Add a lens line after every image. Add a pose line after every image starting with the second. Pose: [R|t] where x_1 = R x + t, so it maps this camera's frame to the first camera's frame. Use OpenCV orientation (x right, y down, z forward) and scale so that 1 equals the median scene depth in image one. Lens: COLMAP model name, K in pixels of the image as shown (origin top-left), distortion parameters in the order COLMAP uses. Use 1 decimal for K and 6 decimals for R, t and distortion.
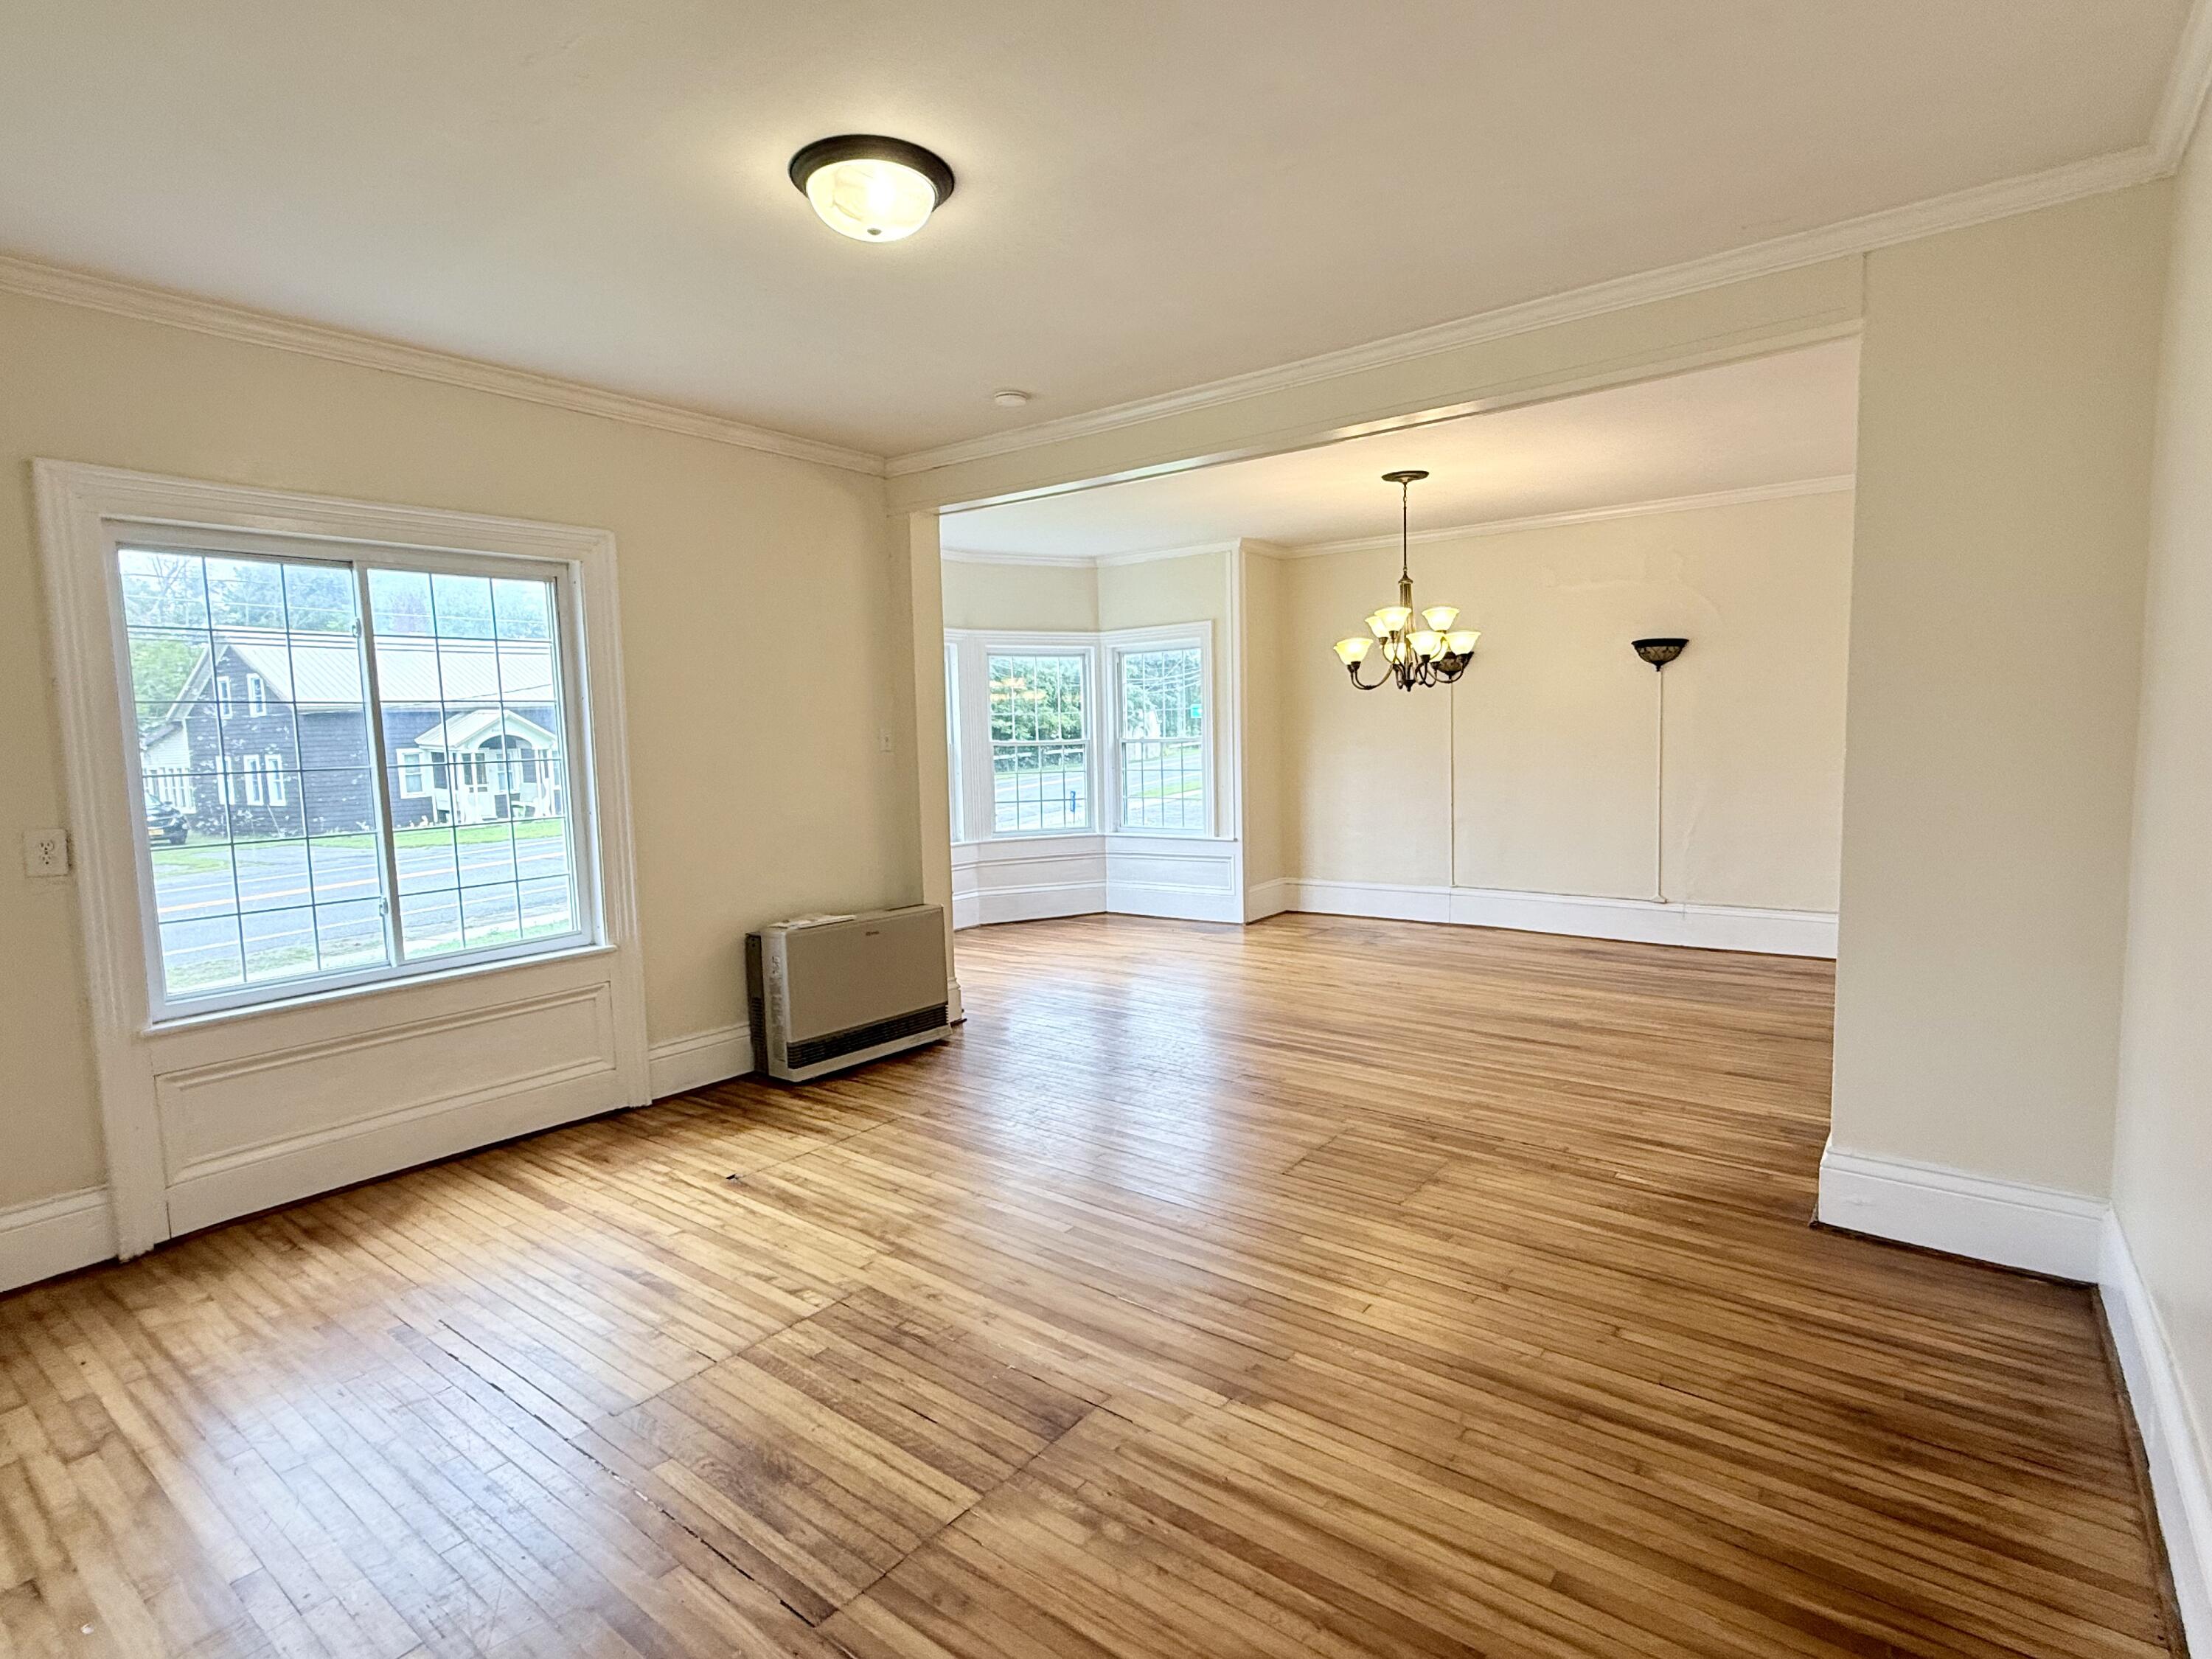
lens RADIAL K [[1107.6, 0, 1104.3], [0, 1107.6, 839.0], [0, 0, 1]] dist [0.005734, -0.002212]
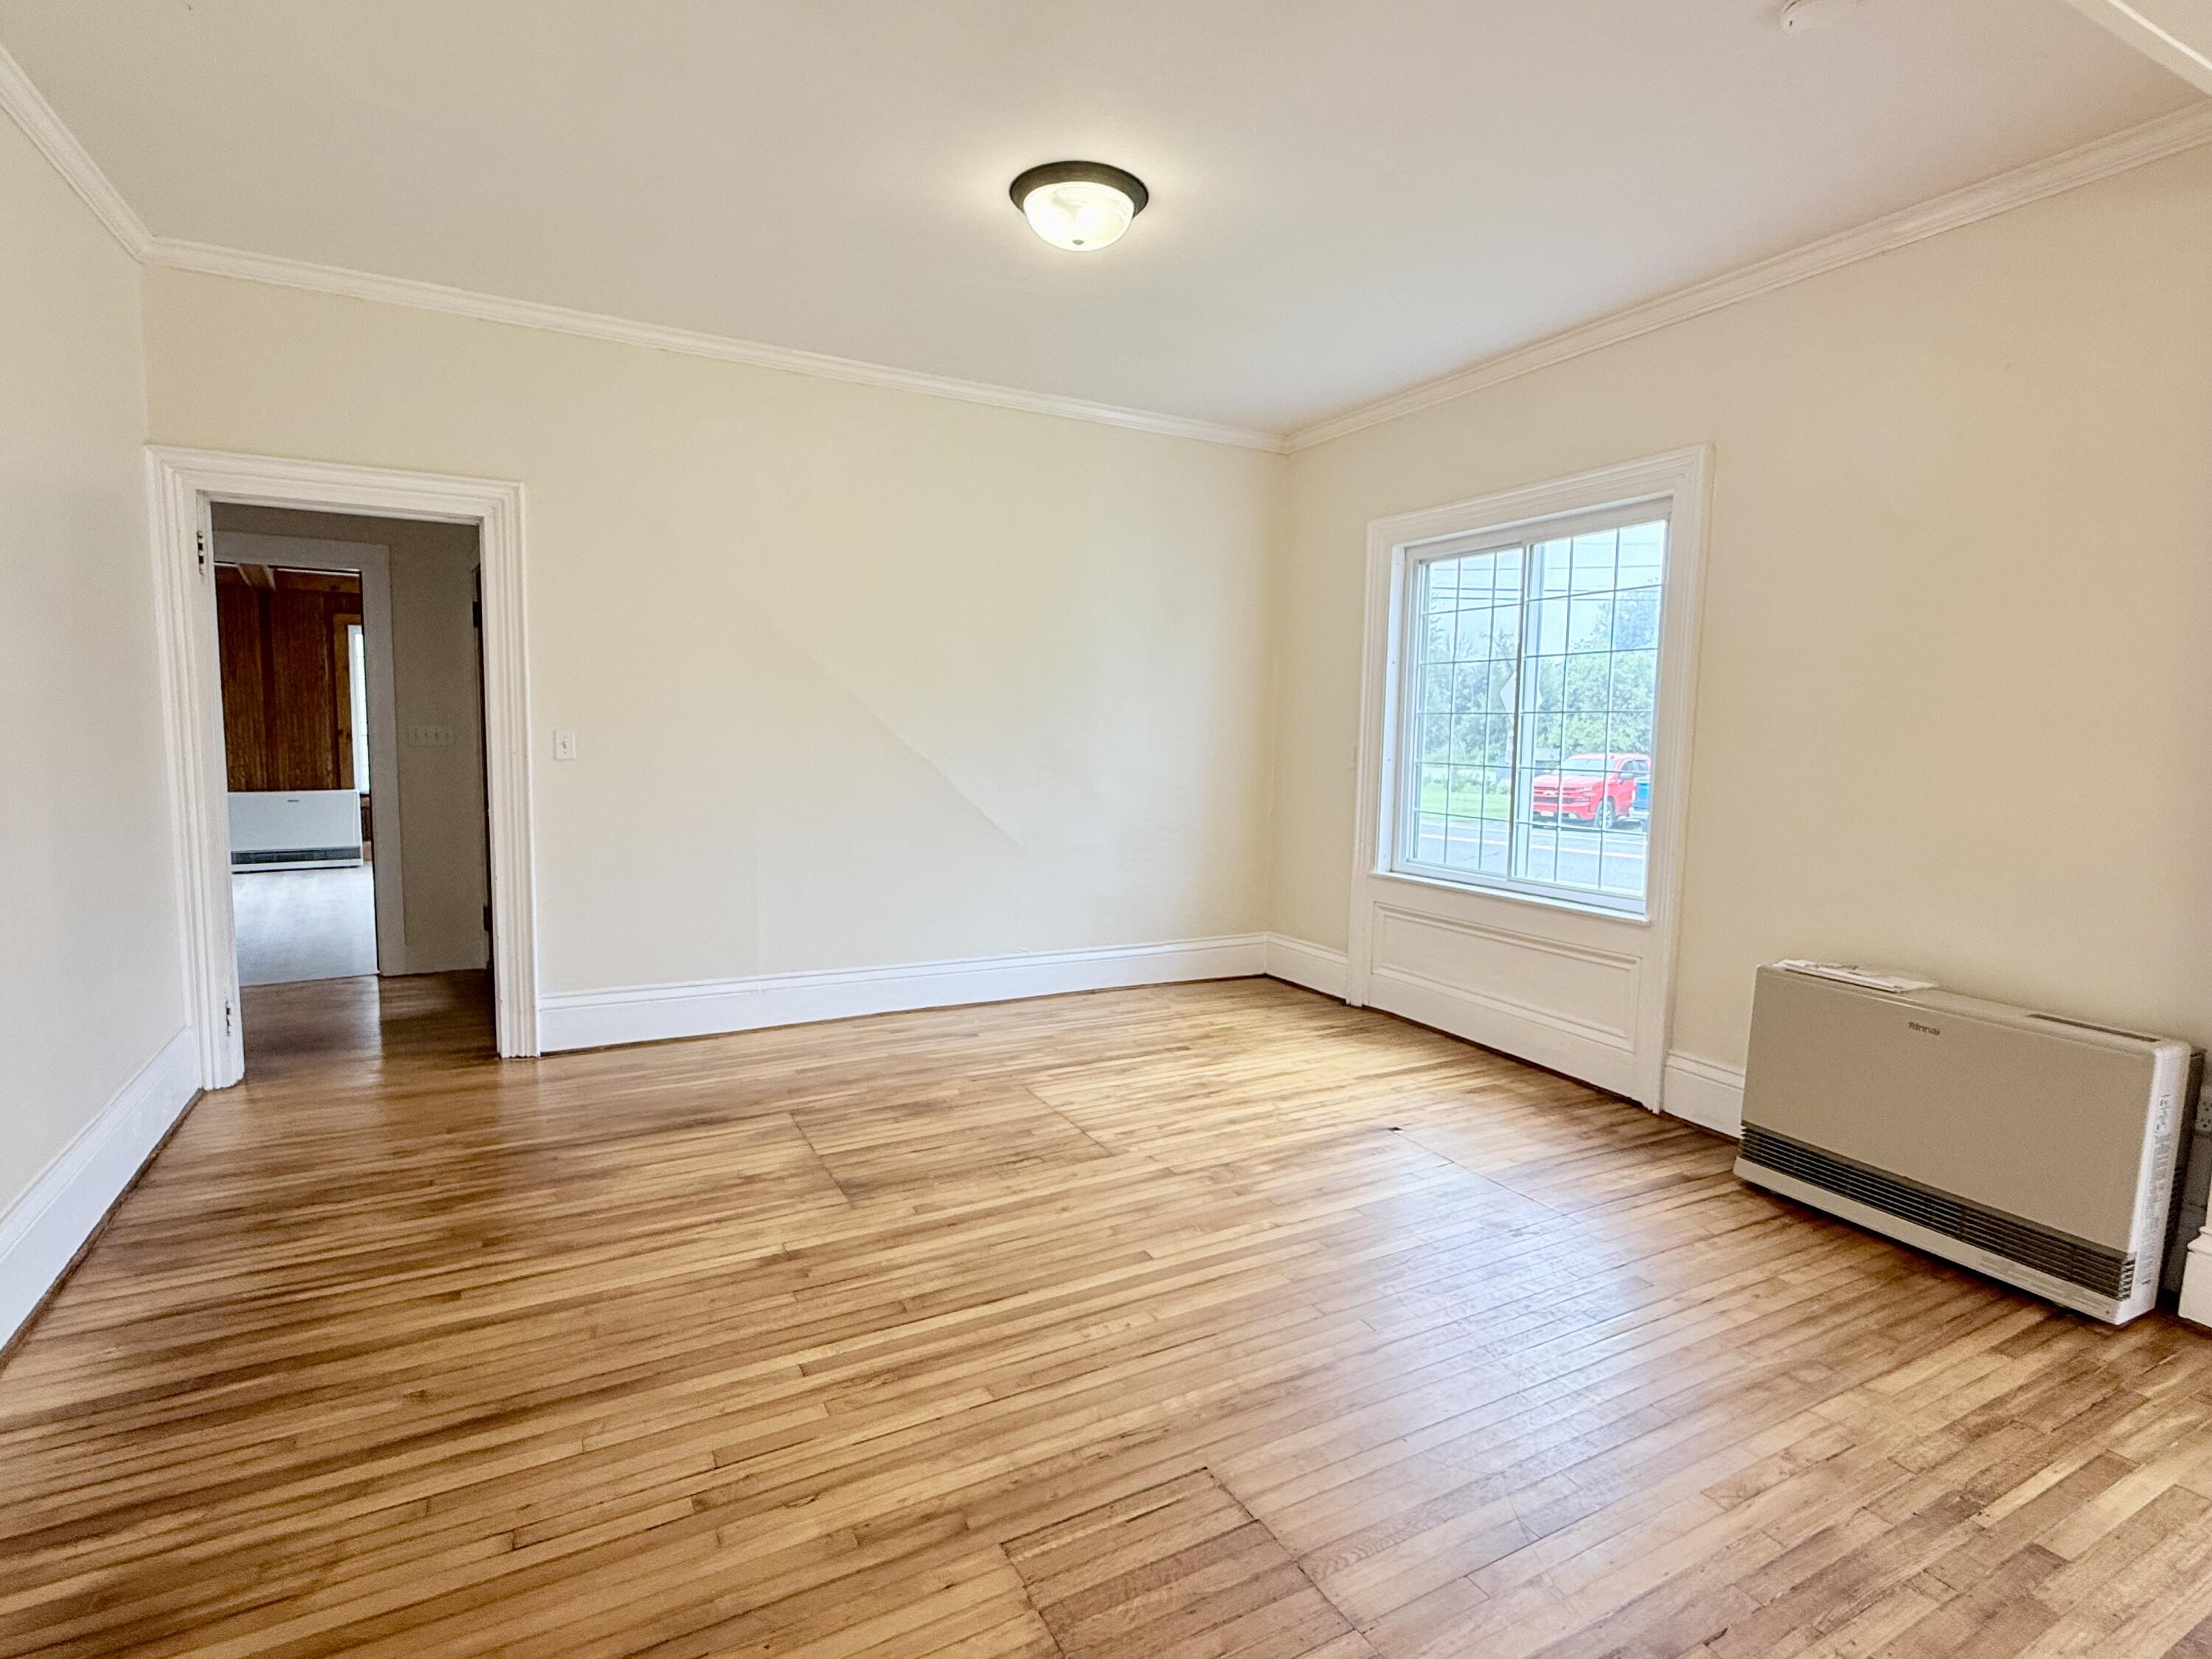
lens RADIAL K [[1107.6, 0, 1101.9], [0, 1107.6, 834.8], [0, 0, 1]] dist [0.005734, -0.002212]
pose [[-0.414645, 0.112170, -0.903043, 0.625049], [-0.092442, 0.982048, 0.164430, -0.089933], [0.905276, 0.151659, -0.396832, 1.089344]]
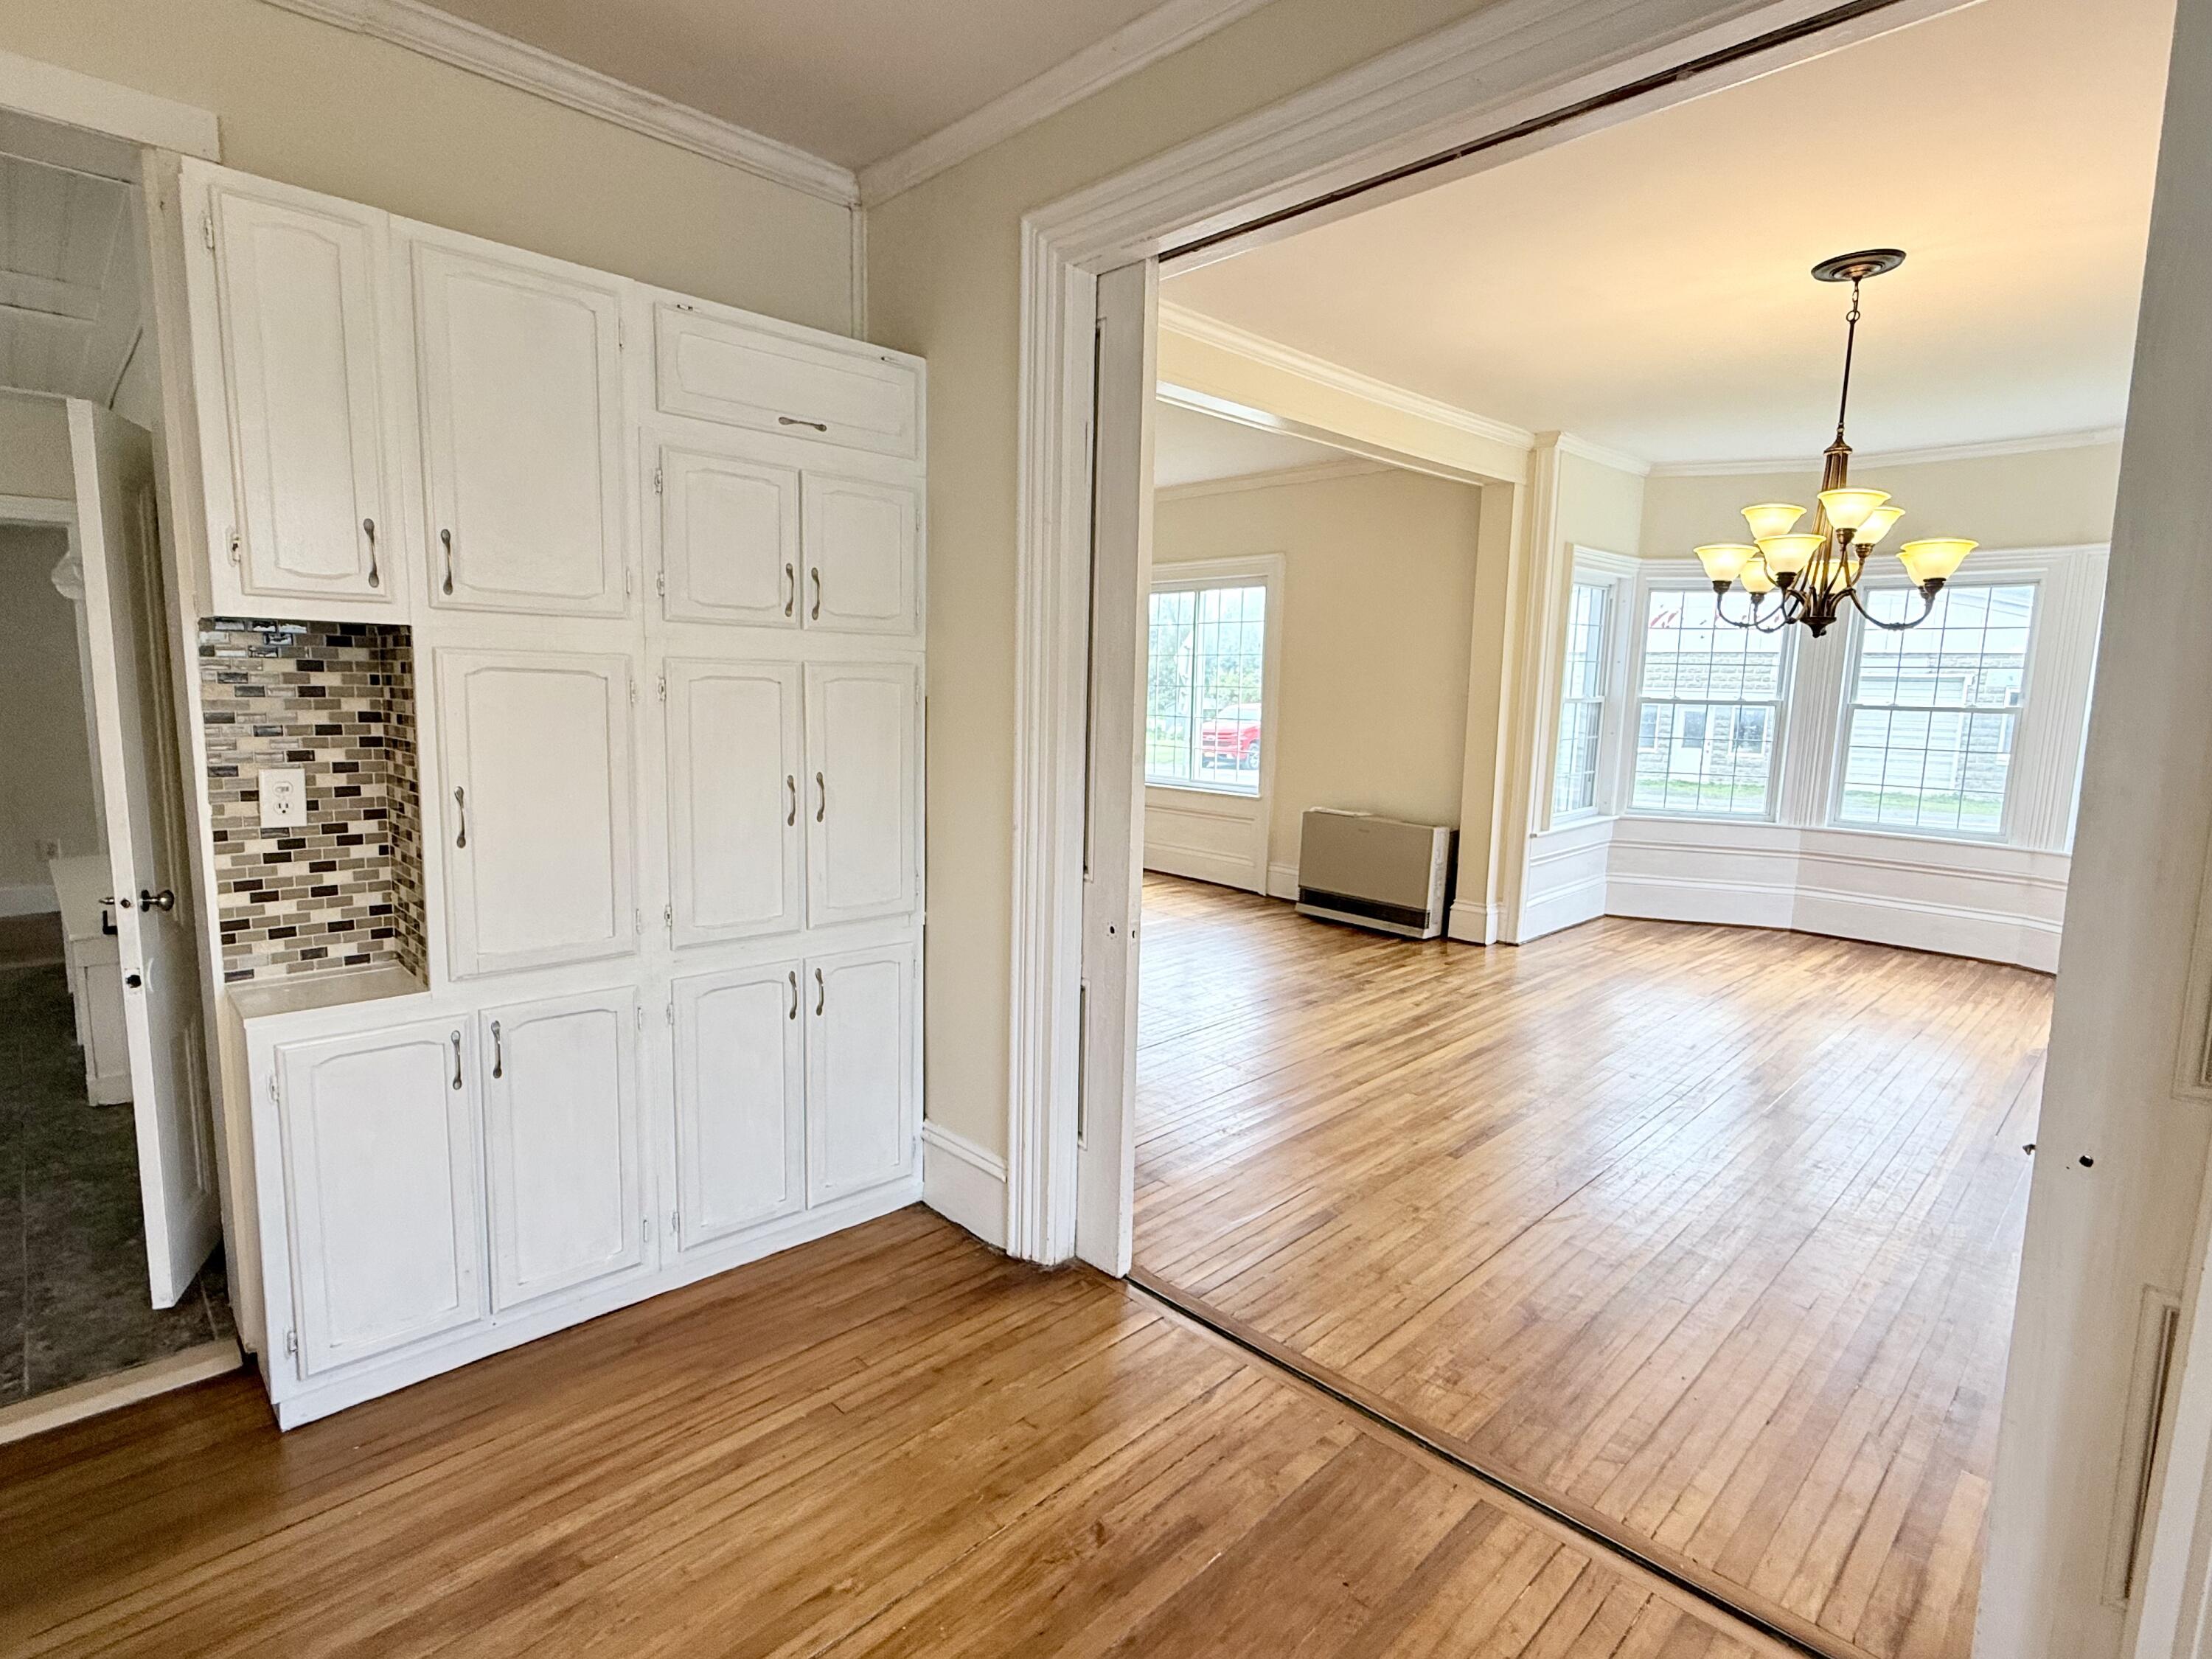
lens RADIAL K [[1107.6, 0, 1106.1], [0, 1107.6, 831.9], [0, 0, 1]] dist [0.005734, -0.002212]
pose [[-0.138409, 0.159876, -0.977386, 1.477455], [-0.116422, 0.977415, 0.176368, -0.144787], [0.983508, 0.138200, -0.116669, 1.121802]]
